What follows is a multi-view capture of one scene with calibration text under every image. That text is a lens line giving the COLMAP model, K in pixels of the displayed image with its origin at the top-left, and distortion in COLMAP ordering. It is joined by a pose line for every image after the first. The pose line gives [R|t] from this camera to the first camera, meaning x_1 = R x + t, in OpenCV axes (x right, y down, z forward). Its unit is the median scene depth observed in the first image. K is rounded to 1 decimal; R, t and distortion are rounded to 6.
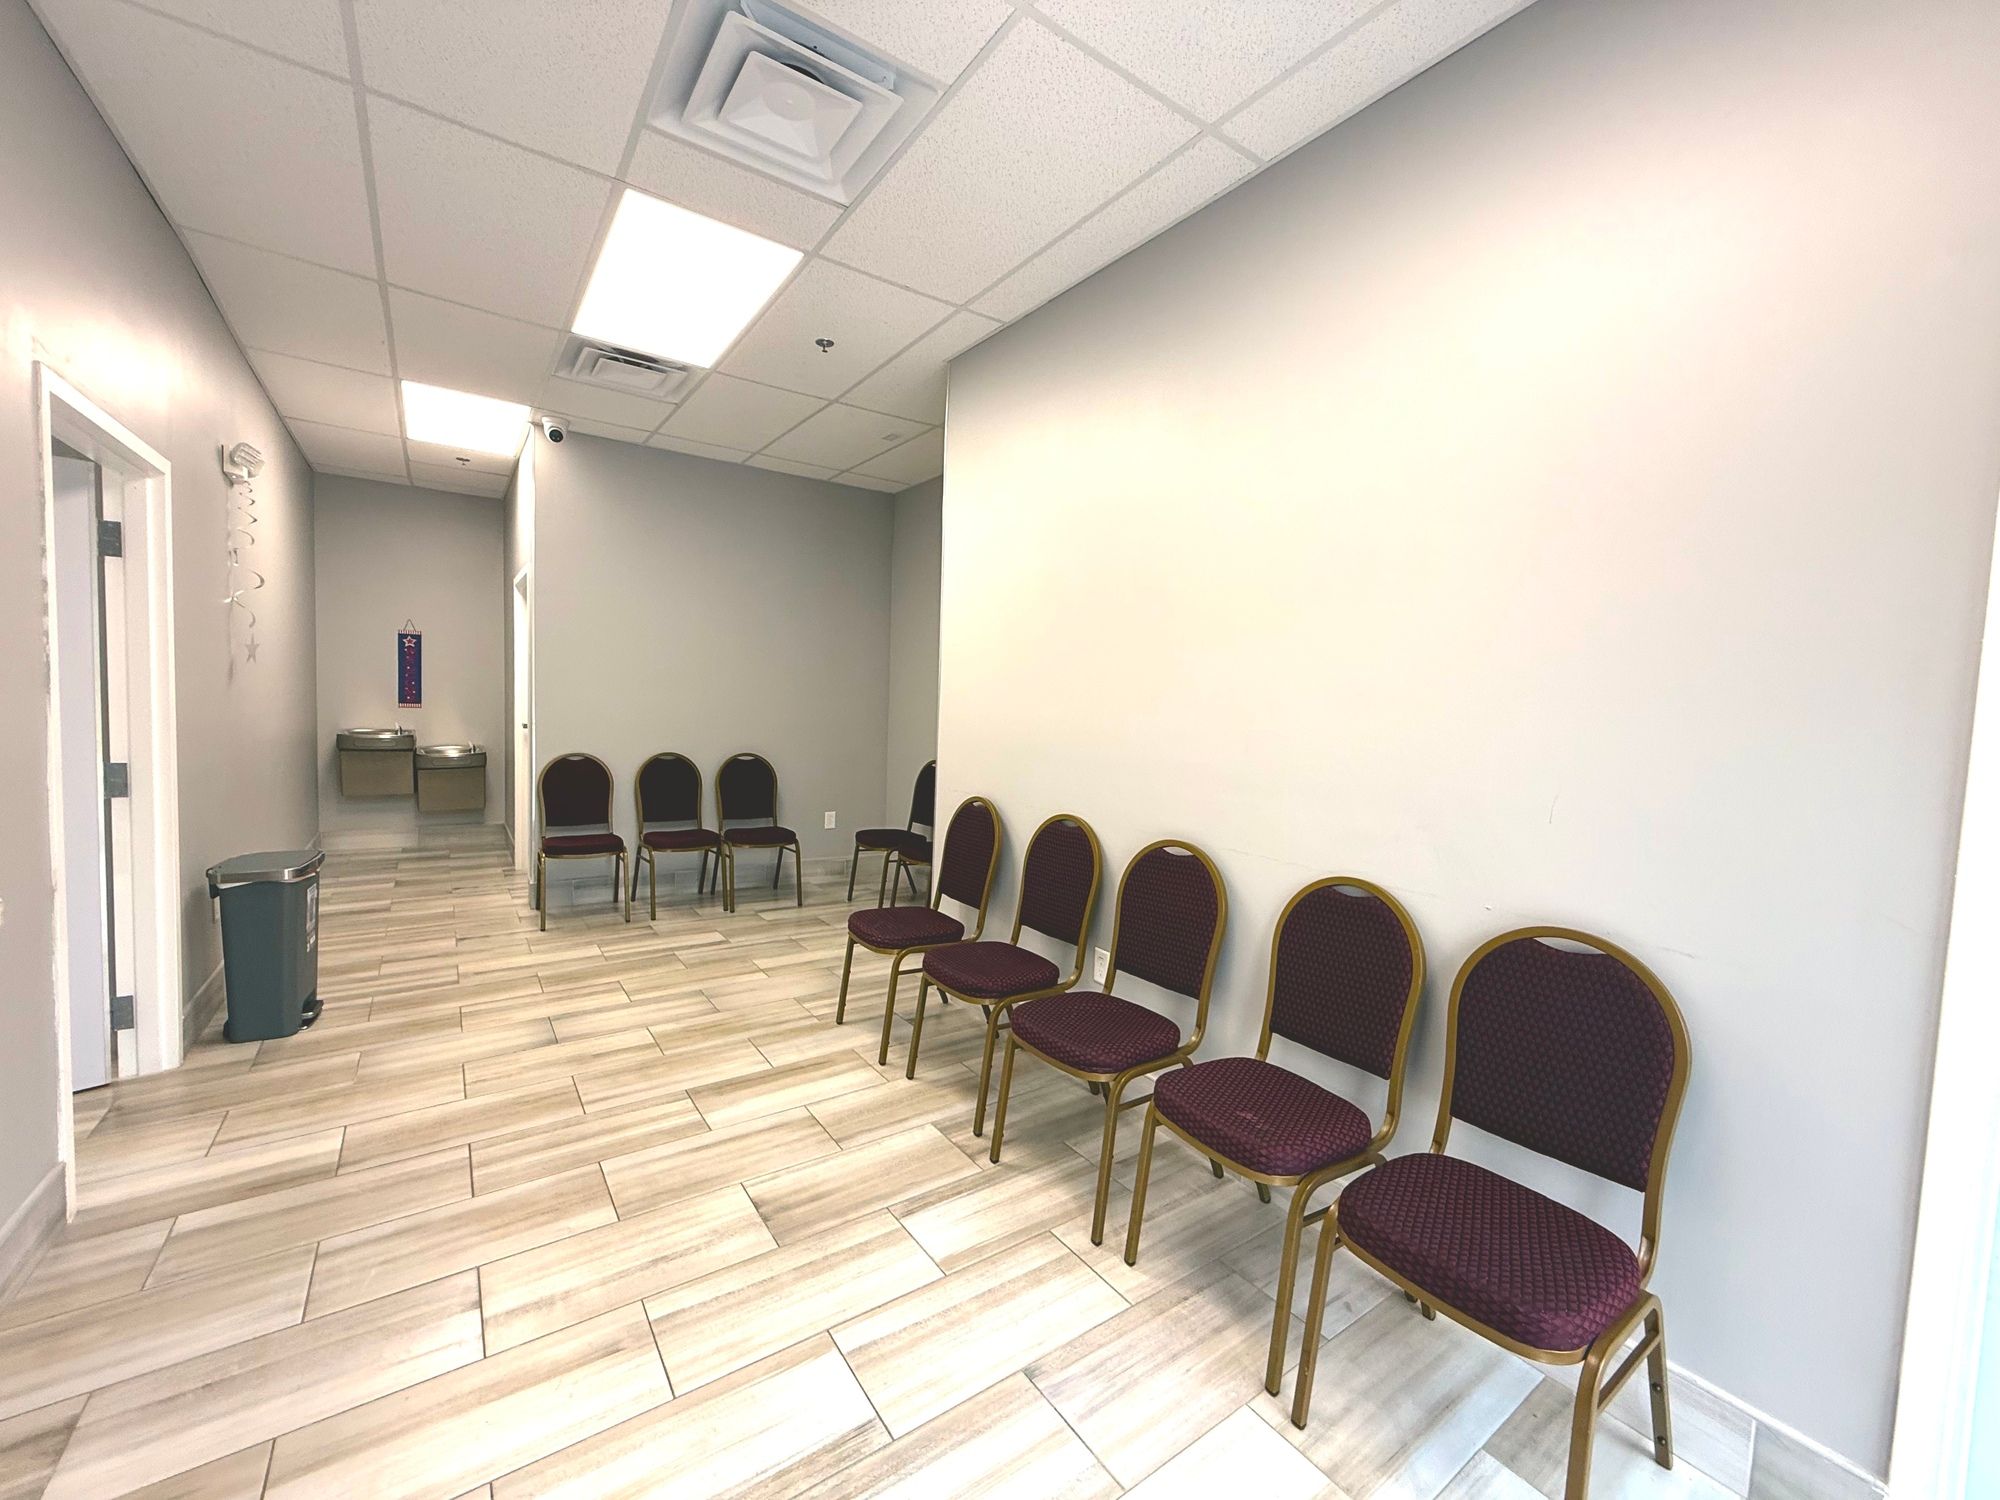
lens RADIAL K [[800.6, 0, 993.8], [0, 800.6, 750.3], [0, 0, 1]] dist [0.000903, -0.000011]
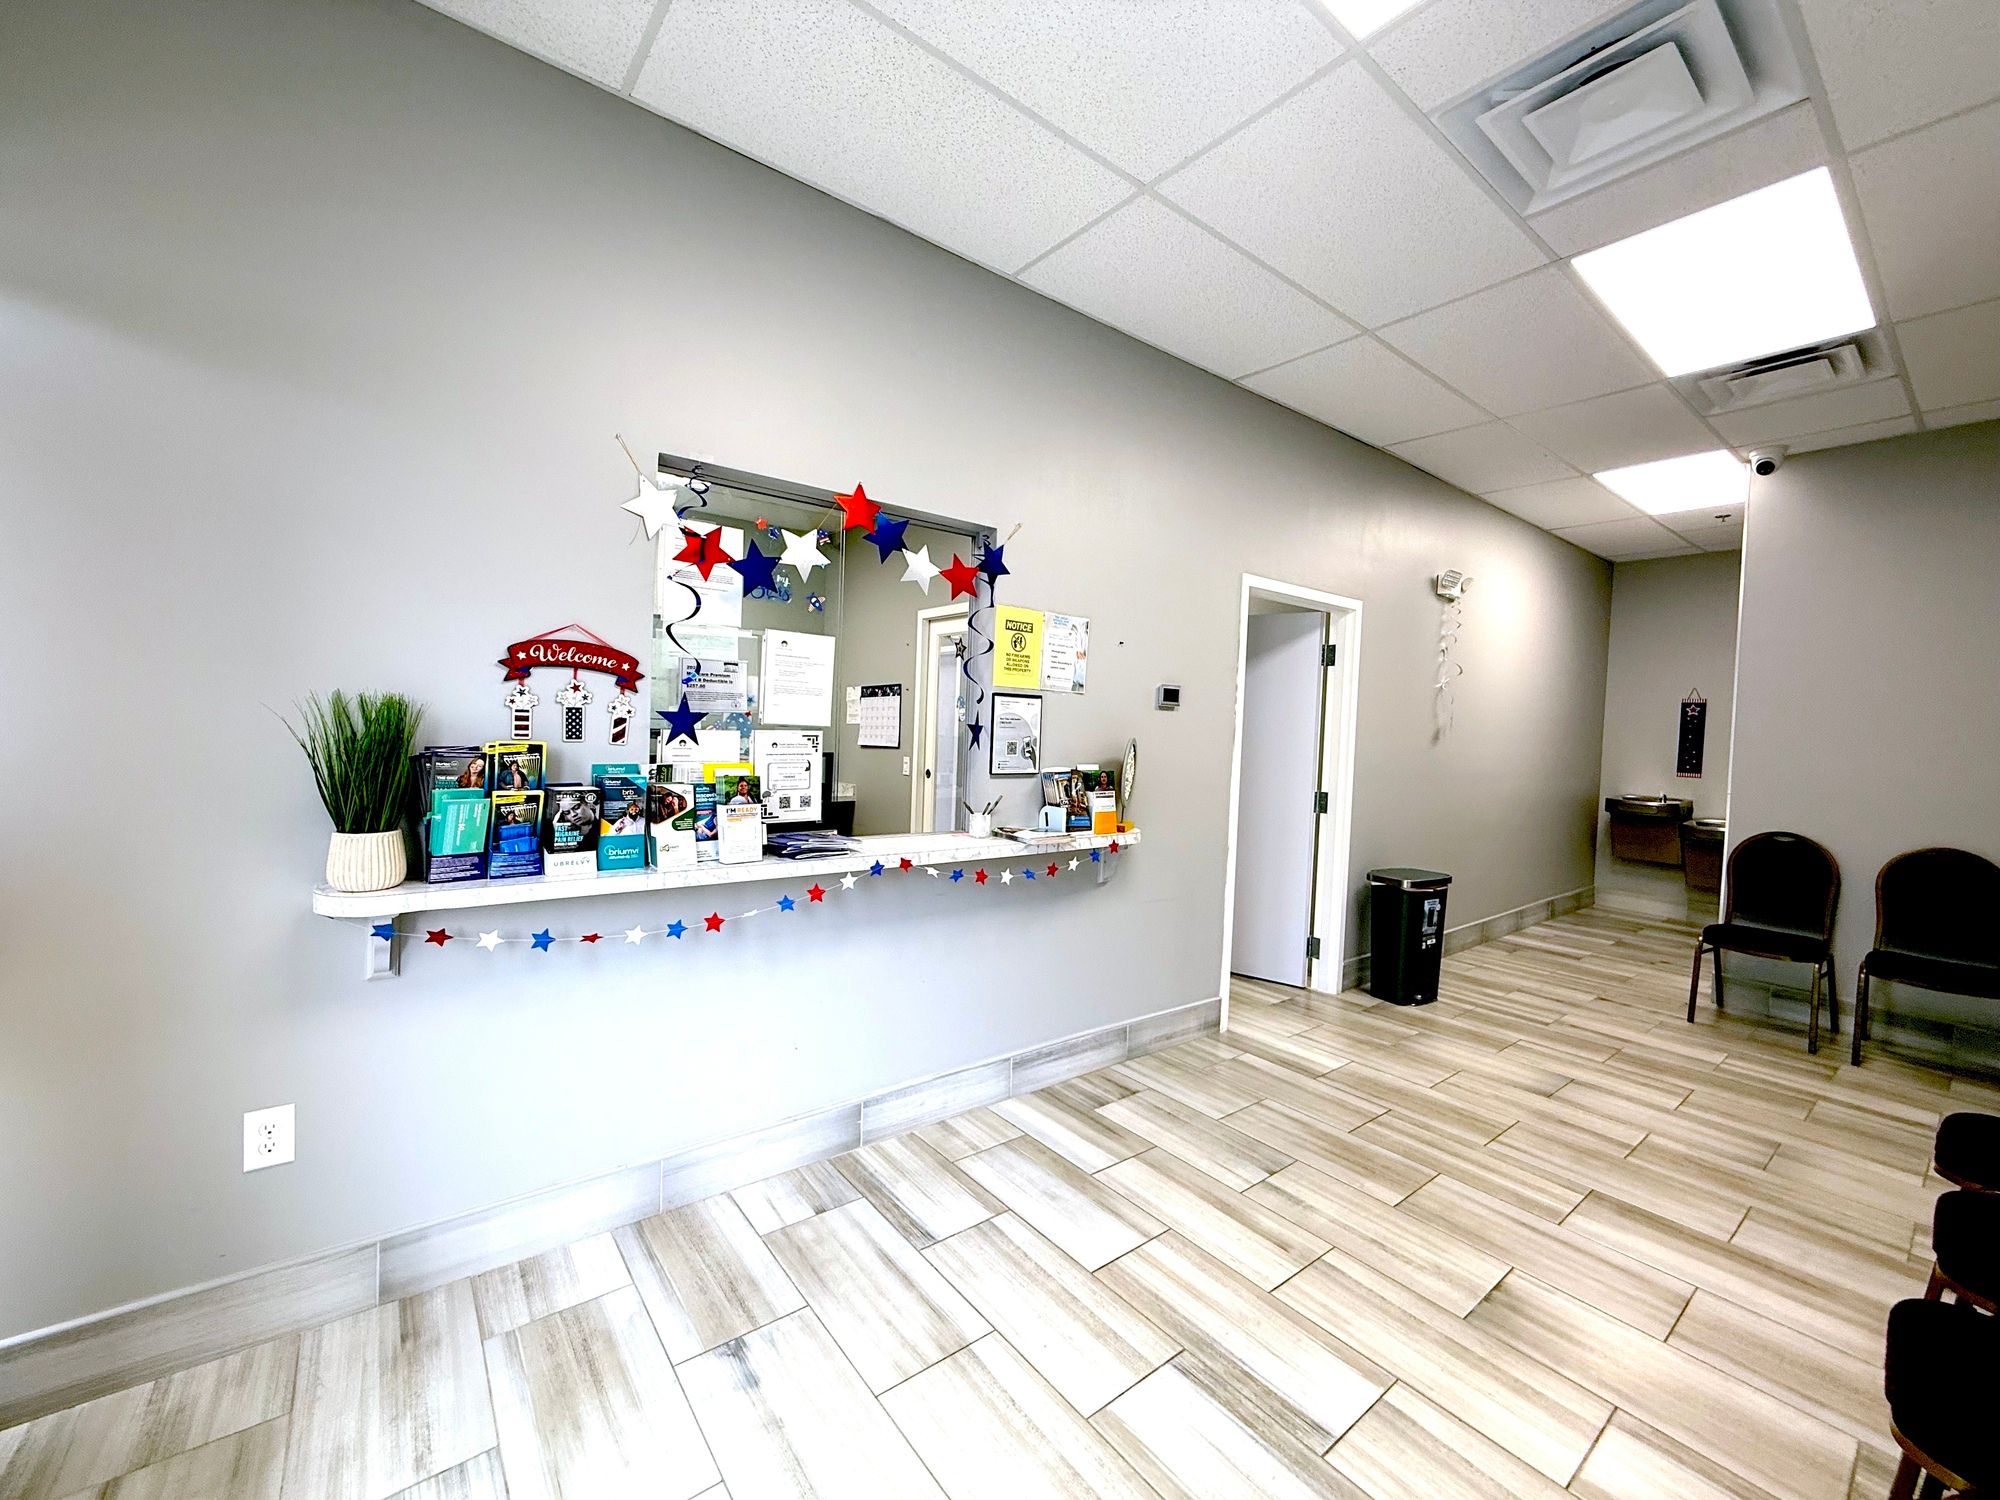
lens RADIAL K [[800.6, 0, 998.8], [0, 800.6, 751.6], [0, 0, 1]] dist [0.000903, -0.000011]
pose [[0.053734, 0.001165, -0.998555, 0.432785], [-0.098159, 0.995162, -0.004121, 0.005087], [0.993719, 0.098239, 0.053588, 0.221787]]
